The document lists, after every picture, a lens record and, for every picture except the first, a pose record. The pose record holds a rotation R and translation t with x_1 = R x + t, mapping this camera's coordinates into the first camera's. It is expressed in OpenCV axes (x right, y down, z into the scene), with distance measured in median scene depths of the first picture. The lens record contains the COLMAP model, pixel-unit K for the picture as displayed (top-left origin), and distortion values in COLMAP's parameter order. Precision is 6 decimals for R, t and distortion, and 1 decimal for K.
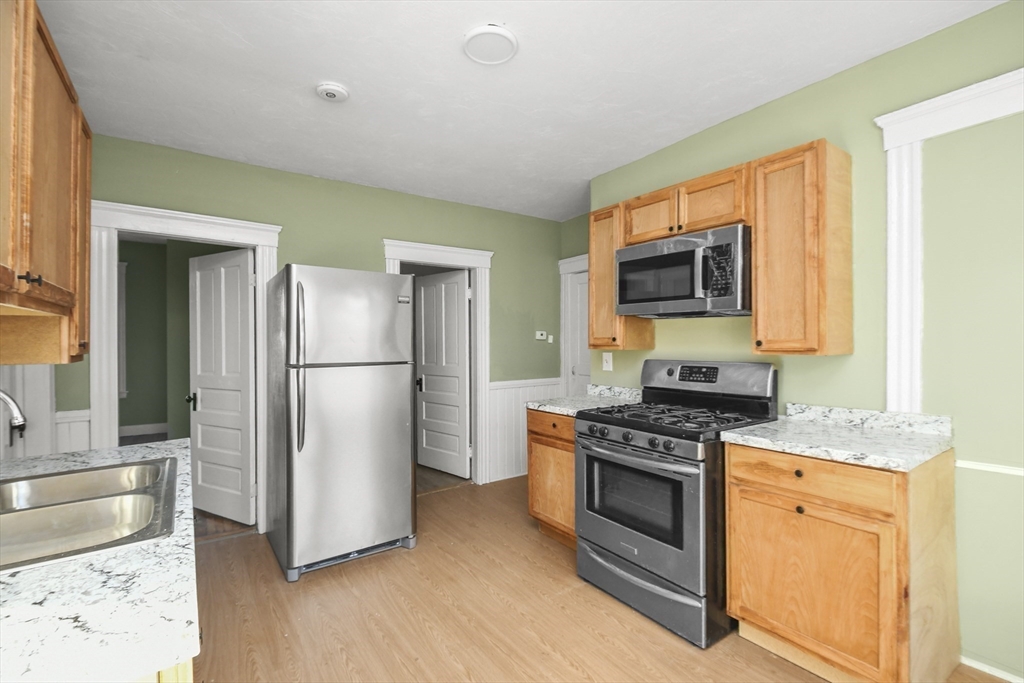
lens RADIAL K [[447.5, 0, 509.5], [0, 447.5, 338.0], [0, 0, 1]] dist [-0.004853, -0.000434]
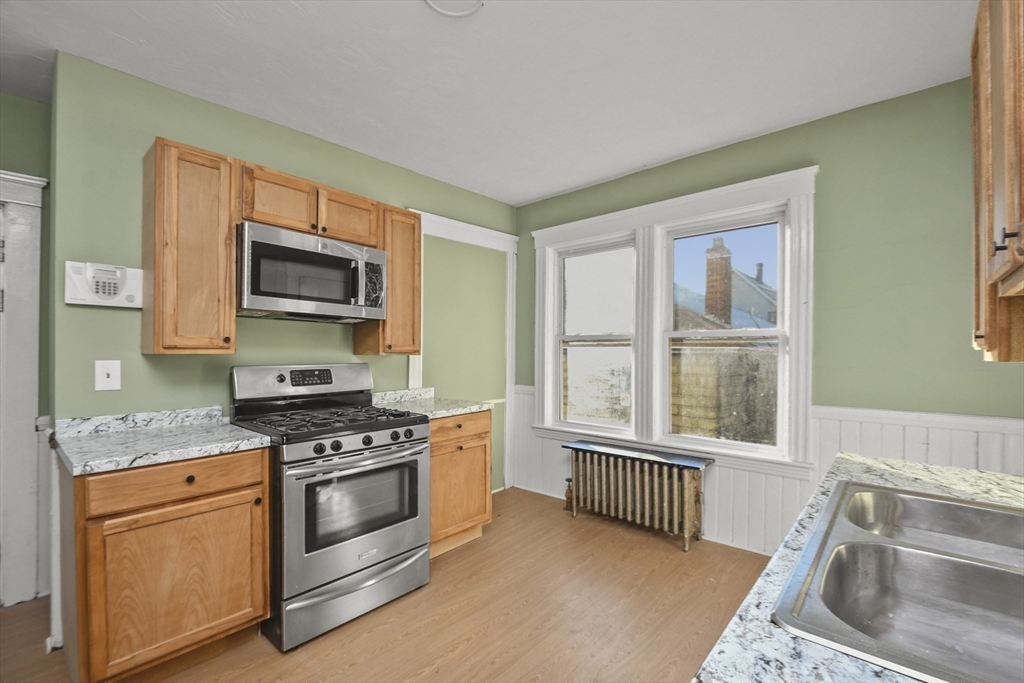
lens RADIAL K [[447.5, 0, 504.2], [0, 447.5, 351.1], [0, 0, 1]] dist [-0.004853, -0.000434]
pose [[-0.230257, 0.006499, 0.973108, -0.692243], [-0.006996, 0.999941, -0.008334, 0.028959], [-0.973105, -0.008727, -0.230198, 0.856143]]
